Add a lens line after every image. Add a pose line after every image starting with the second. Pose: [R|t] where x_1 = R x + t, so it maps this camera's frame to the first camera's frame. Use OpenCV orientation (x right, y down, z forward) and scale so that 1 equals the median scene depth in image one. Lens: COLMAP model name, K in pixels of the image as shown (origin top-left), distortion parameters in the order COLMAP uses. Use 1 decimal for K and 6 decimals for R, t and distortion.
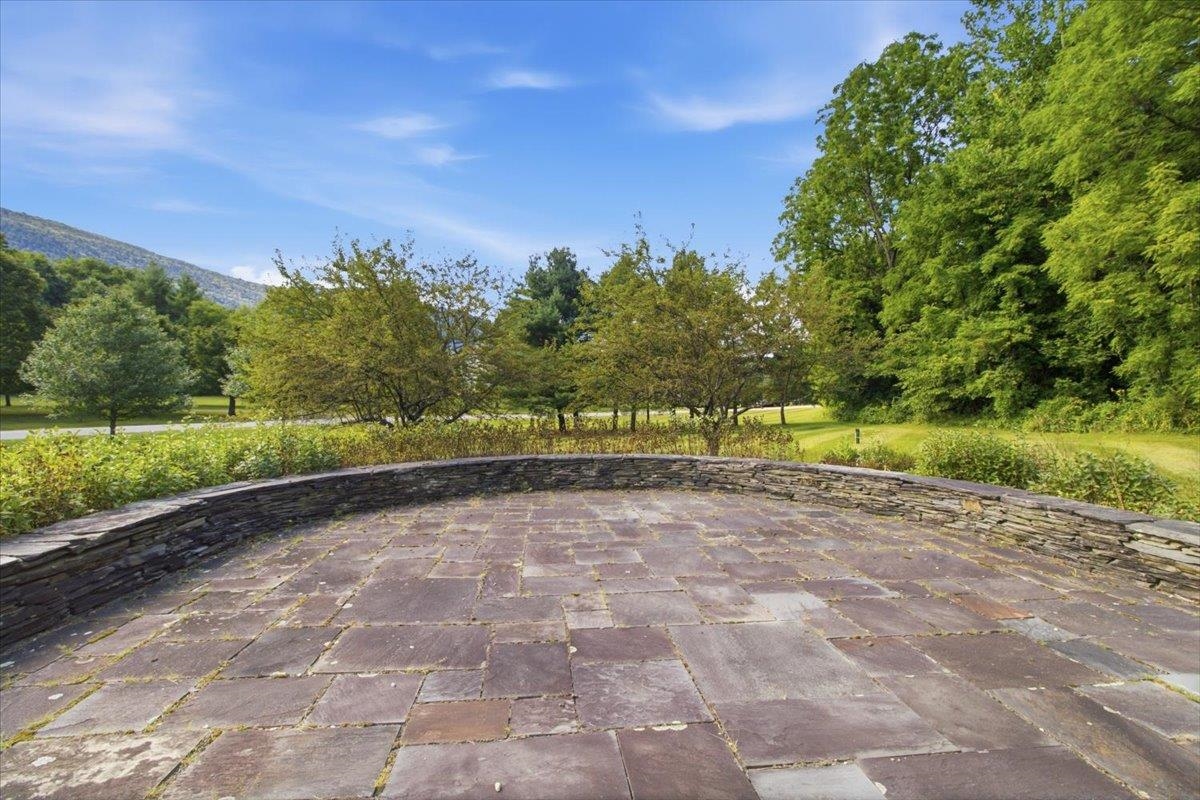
lens RADIAL K [[559.0, 0, 600.3], [0, 559.0, 397.8], [0, 0, 1]] dist [0.001799, -0.000678]
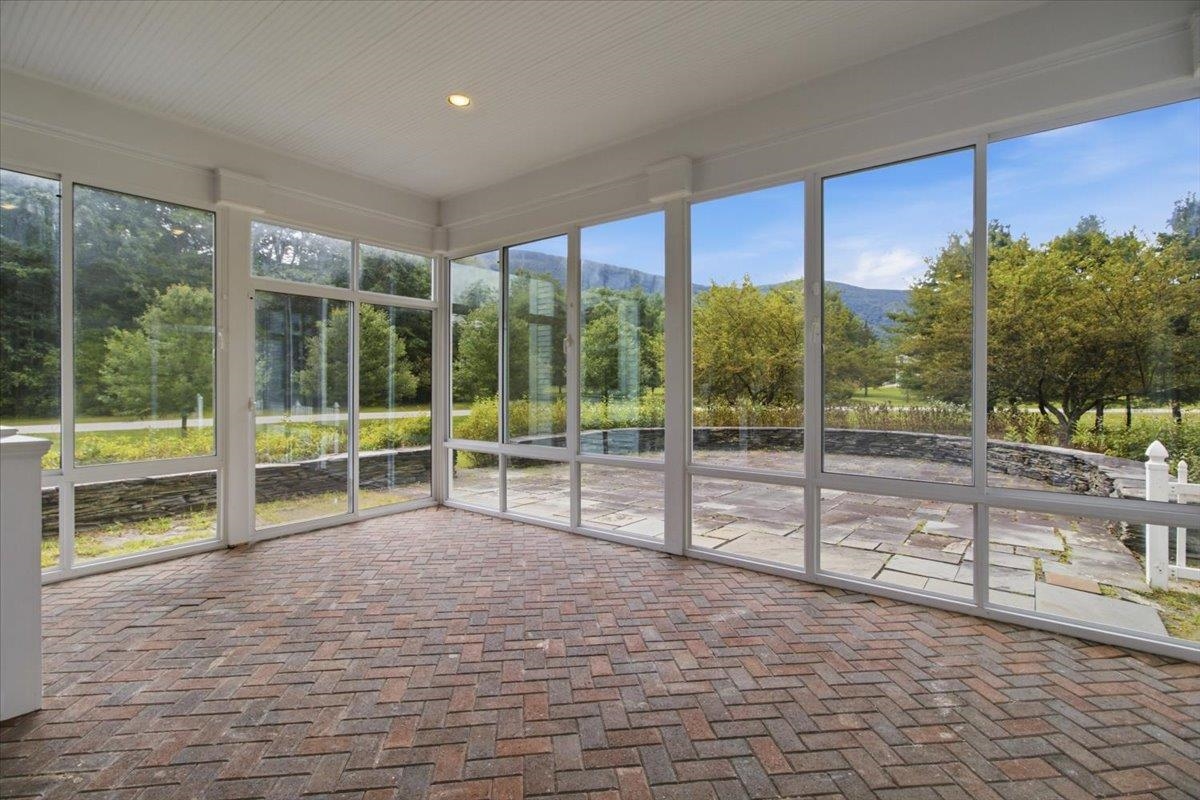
lens RADIAL K [[559.0, 0, 600.4], [0, 559.0, 394.8], [0, 0, 1]] dist [0.001799, -0.000678]
pose [[0.733695, 0.013908, -0.679336, 0.475738], [-0.005169, 0.999876, 0.014888, 0.003279], [0.679459, -0.007412, 0.733676, -0.418690]]
